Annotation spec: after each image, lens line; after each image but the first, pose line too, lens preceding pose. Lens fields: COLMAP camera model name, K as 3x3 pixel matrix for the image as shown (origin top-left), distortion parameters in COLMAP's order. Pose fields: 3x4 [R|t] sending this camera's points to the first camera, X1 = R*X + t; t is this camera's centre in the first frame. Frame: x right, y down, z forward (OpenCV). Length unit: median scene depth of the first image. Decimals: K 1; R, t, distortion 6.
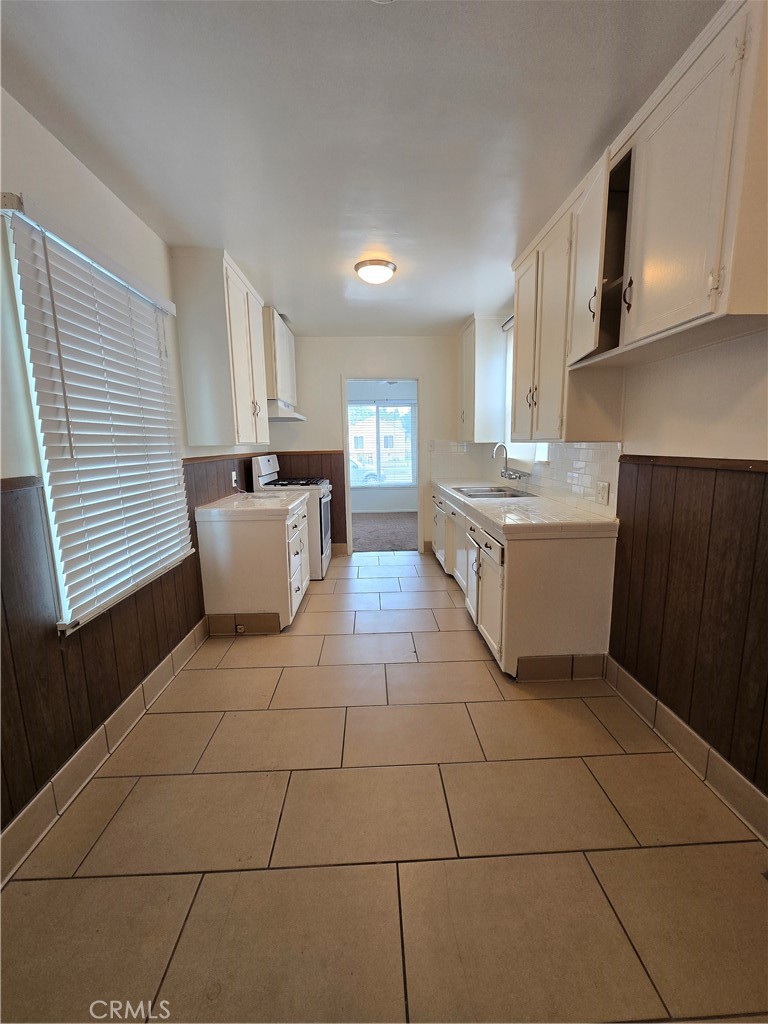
lens RADIAL K [[422.0, 0, 391.3], [0, 422.0, 509.4], [0, 0, 1]] dist [-0.014208, 0.004305]
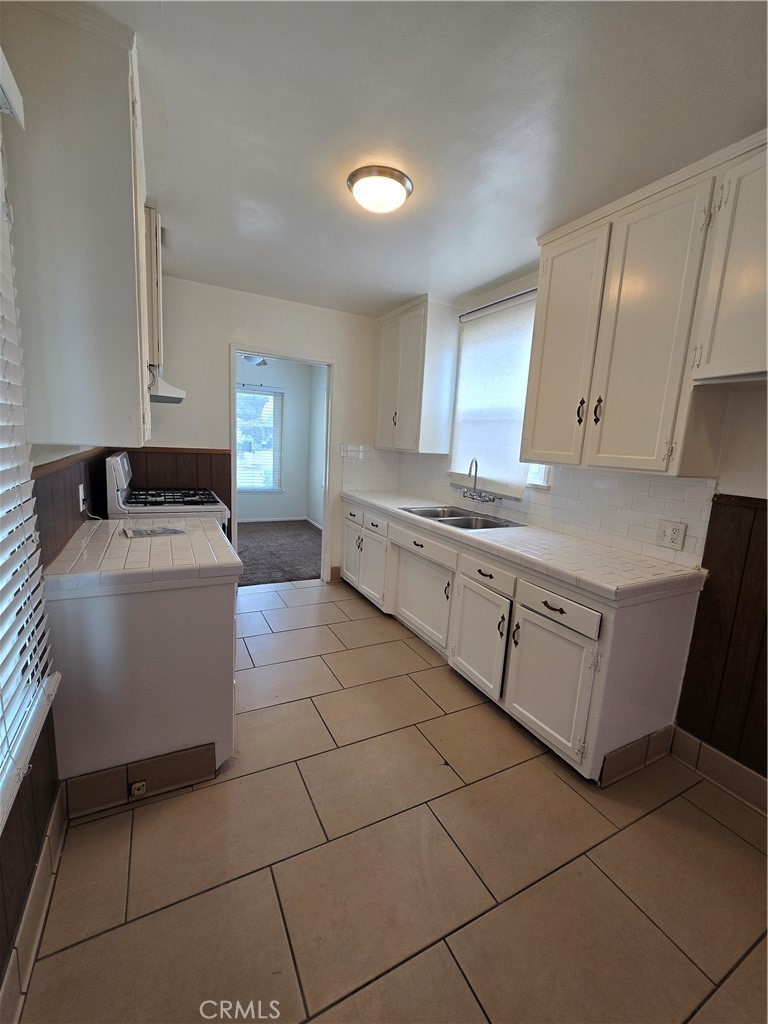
lens RADIAL K [[422.0, 0, 379.5], [0, 422.0, 512.5], [0, 0, 1]] dist [-0.014208, 0.004305]
pose [[0.904845, -0.004694, 0.425715, -0.268484], [-0.004709, 0.999768, 0.021032, -0.070476], [-0.425715, -0.021036, 0.904613, 0.346389]]
